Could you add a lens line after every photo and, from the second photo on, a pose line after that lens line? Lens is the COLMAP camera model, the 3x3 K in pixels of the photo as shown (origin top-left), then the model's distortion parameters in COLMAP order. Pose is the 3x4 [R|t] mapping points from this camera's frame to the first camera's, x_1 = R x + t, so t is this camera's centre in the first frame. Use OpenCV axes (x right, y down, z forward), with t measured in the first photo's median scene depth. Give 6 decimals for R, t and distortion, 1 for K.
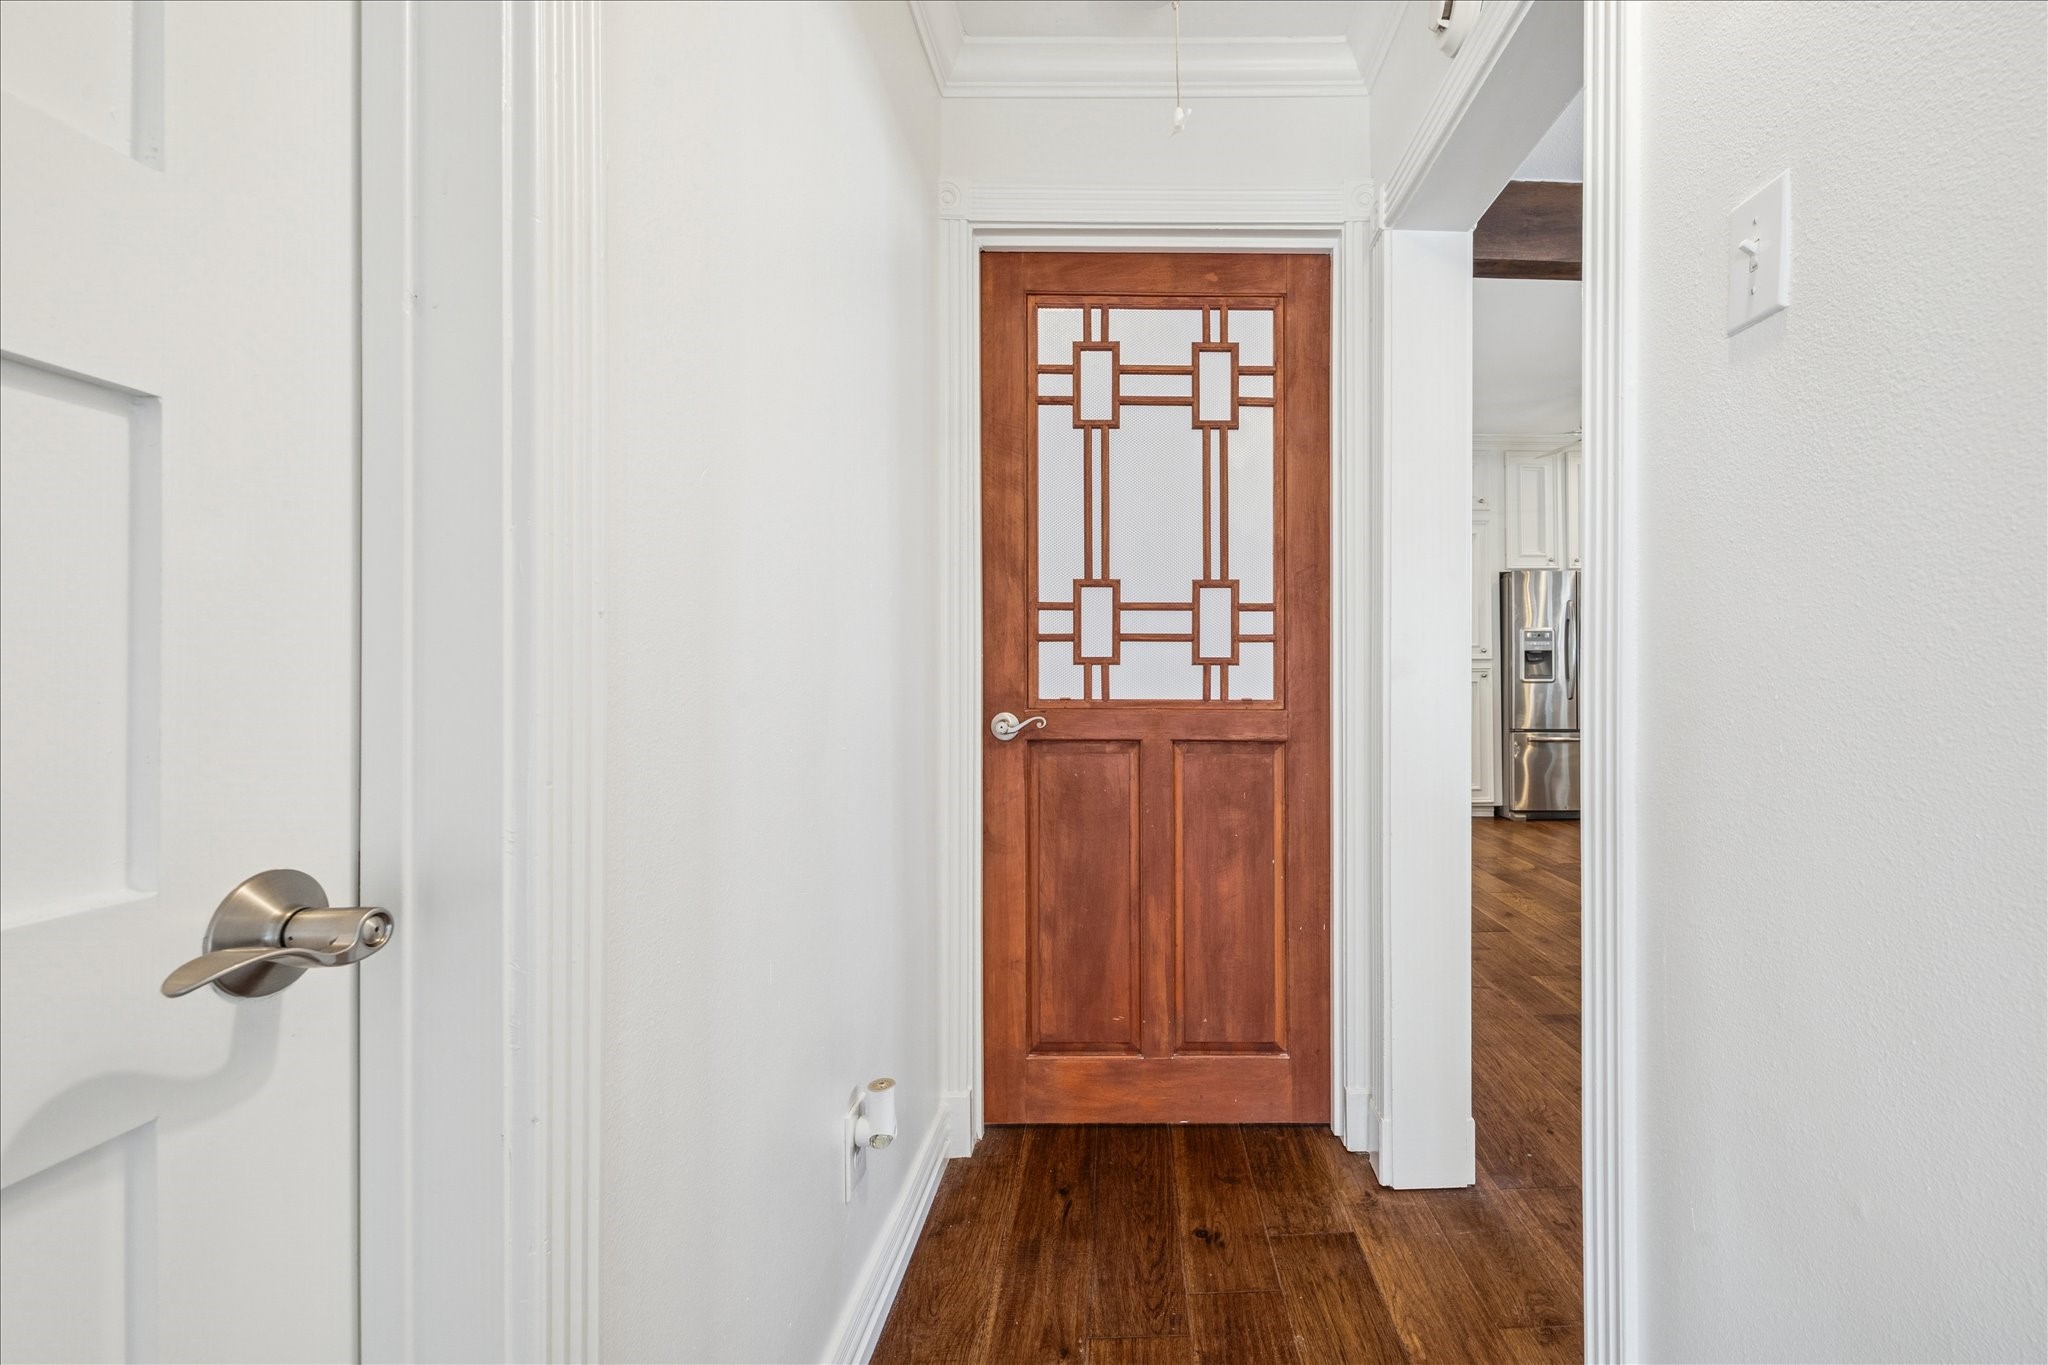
lens RADIAL K [[831.1, 0, 1035.7], [0, 831.1, 689.2], [0, 0, 1]] dist [0.007447, 0.000192]
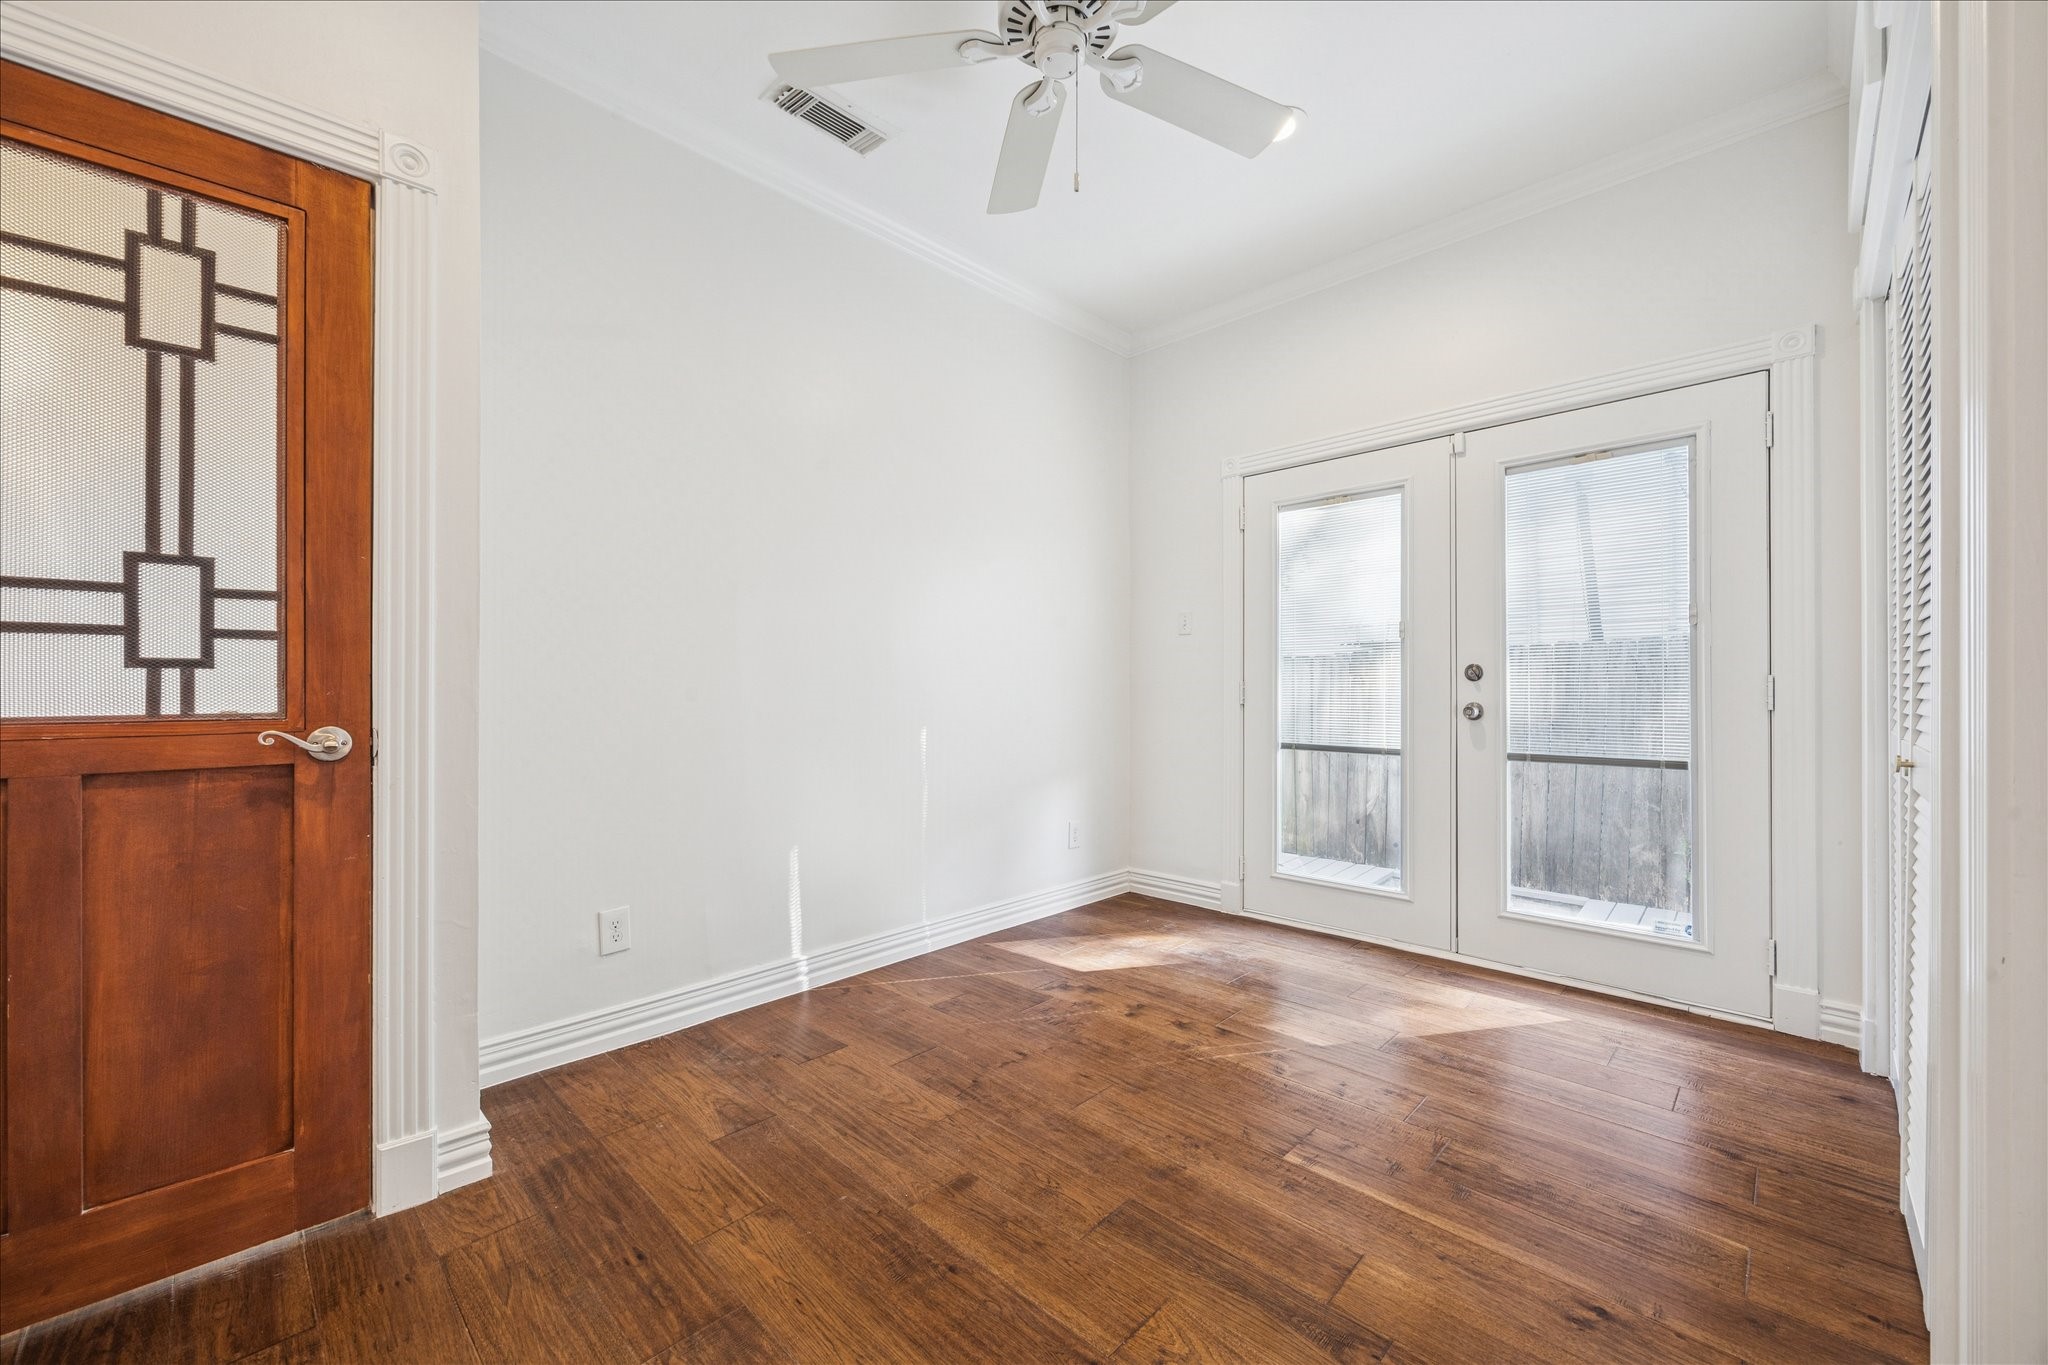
lens RADIAL K [[810.0, 0, 929.6], [0, 810.0, 684.8], [0, 0, 1]] dist [0.006639, -0.000134]
pose [[0.773126, 0.001734, 0.634250, 0.276407], [0.008510, 0.999878, -0.013106, 0.001308], [-0.634196, 0.015530, 0.773017, 0.002740]]
